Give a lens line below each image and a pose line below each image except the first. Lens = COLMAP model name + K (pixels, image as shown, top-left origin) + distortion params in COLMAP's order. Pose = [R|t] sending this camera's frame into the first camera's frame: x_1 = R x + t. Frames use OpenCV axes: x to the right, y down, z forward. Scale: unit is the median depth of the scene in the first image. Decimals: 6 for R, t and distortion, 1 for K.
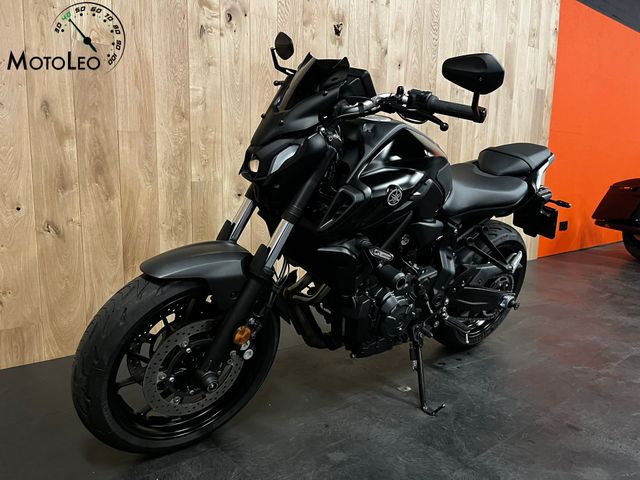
lens RADIAL K [[491.1, 0, 319.0], [0, 491.1, 236.5], [0, 0, 1]] dist [0.056427, -0.068538]
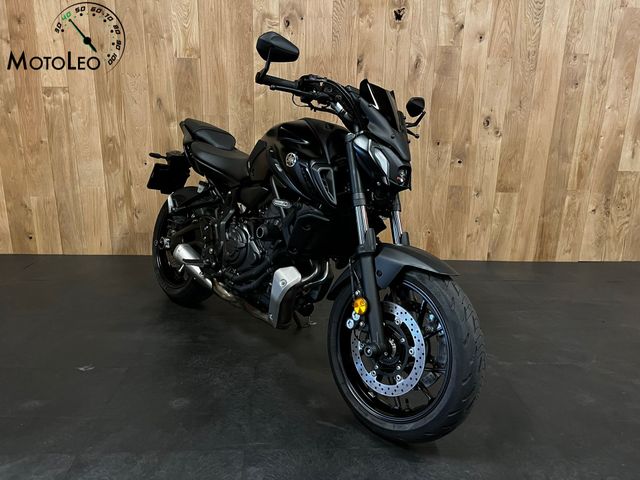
lens RADIAL K [[485.4, 0, 317.6], [0, 485.4, 238.0], [0, 0, 1]] dist [0.040360, -0.029455]
pose [[0.797097, 0.153783, -0.583941, 0.743014], [-0.093408, 0.986789, 0.132369, -0.068005], [0.596583, -0.050966, 0.800931, -0.002440]]
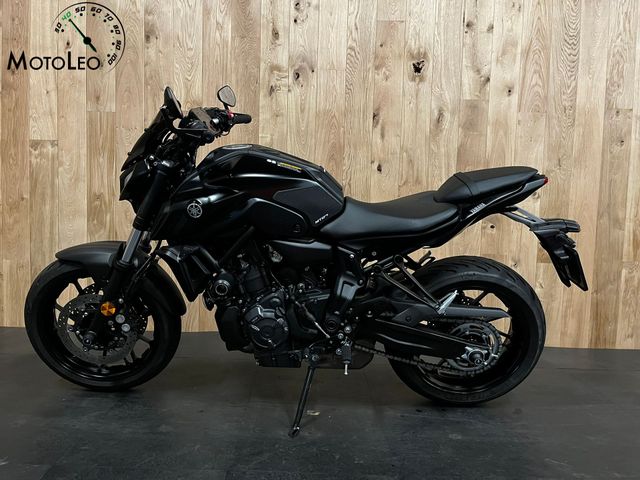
lens RADIAL K [[491.1, 0, 317.9], [0, 491.1, 236.7], [0, 0, 1]] dist [0.056427, -0.068538]
pose [[0.772168, 0.043383, -0.633936, 0.659530], [-0.107826, 0.992144, -0.063441, 0.015340], [0.626203, 0.117342, 0.770779, 0.163131]]
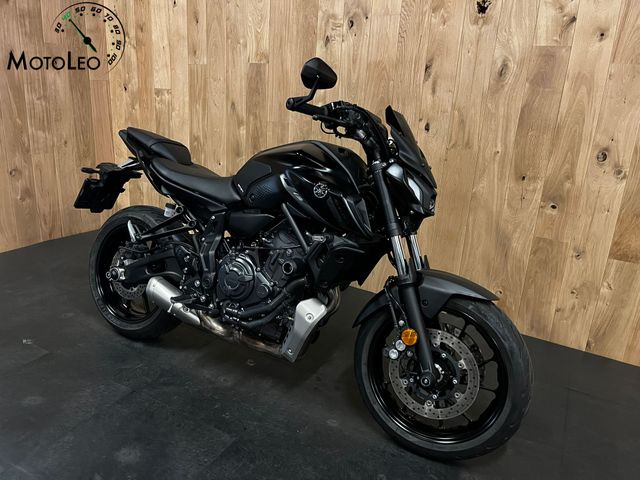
lens RADIAL K [[491.1, 0, 314.2], [0, 491.1, 235.8], [0, 0, 1]] dist [0.056427, -0.068538]
pose [[0.351141, 0.269536, -0.896689, 0.983577], [-0.184906, 0.958773, 0.215789, -0.212984], [0.917883, 0.090031, 0.386503, 0.547669]]
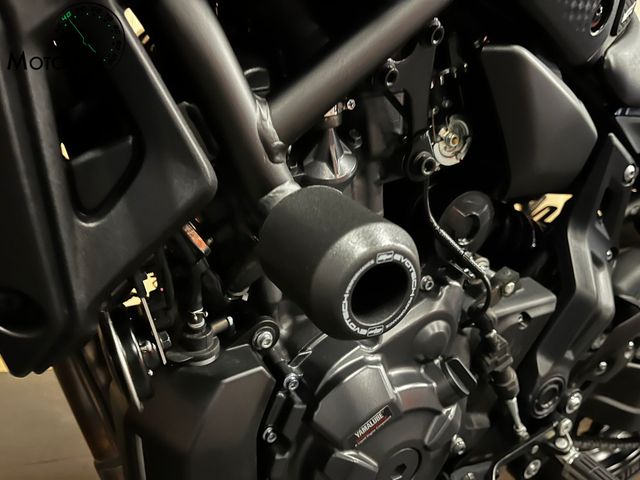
lens RADIAL K [[491.1, 0, 318.8], [0, 491.1, 238.8], [0, 0, 1]] dist [0.056427, -0.068538]
pose [[0.986062, 0.110337, -0.124532, 0.104120], [-0.119421, 0.990513, -0.067984, 0.057185], [0.115850, 0.081908, 0.989884, 0.537914]]
